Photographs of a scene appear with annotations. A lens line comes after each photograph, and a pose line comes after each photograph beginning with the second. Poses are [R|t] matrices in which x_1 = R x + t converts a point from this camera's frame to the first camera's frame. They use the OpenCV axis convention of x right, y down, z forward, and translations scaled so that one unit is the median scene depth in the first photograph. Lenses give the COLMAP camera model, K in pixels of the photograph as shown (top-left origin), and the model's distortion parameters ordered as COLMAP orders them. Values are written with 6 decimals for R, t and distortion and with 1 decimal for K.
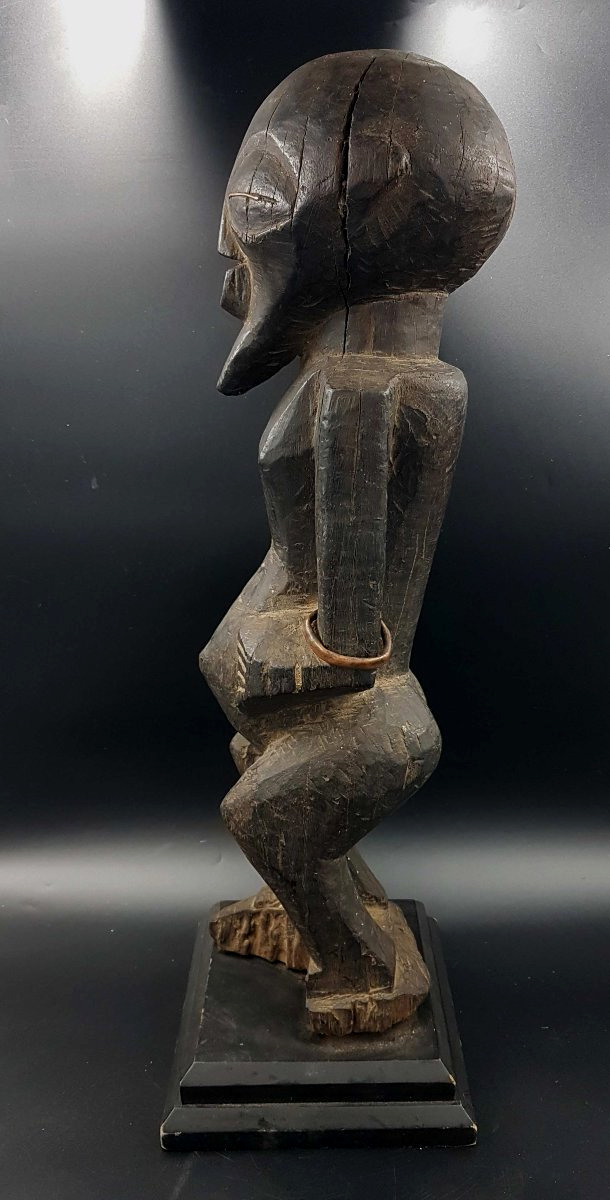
lens RADIAL K [[1042.5, 0, 241.1], [0, 1042.5, 635.8], [0, 0, 1]] dist [0.004139, 0.127107]
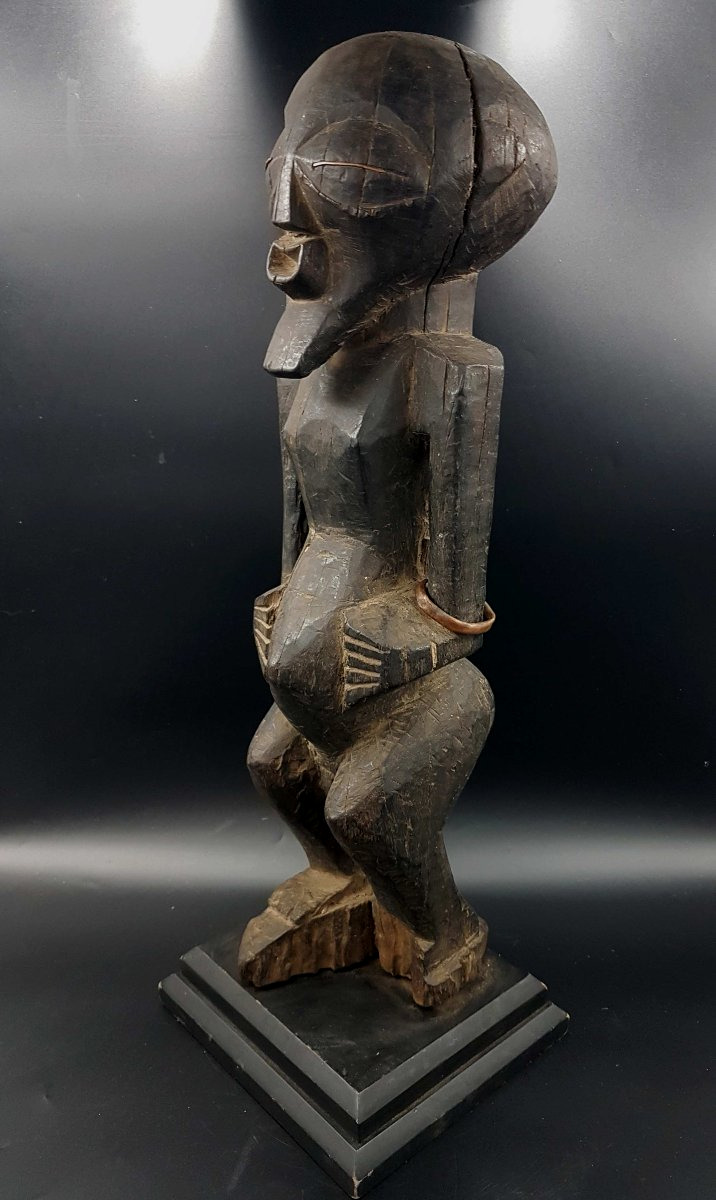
lens RADIAL K [[1062.5, 0, 358.0], [0, 1062.5, 600.0], [0, 0, 1]] dist [-0.051288, 0.303634]
pose [[0.704824, -0.191745, 0.682976, -0.638857], [0.203964, 0.976899, 0.063775, -0.085694], [-0.679427, 0.094353, 0.727651, 0.290802]]
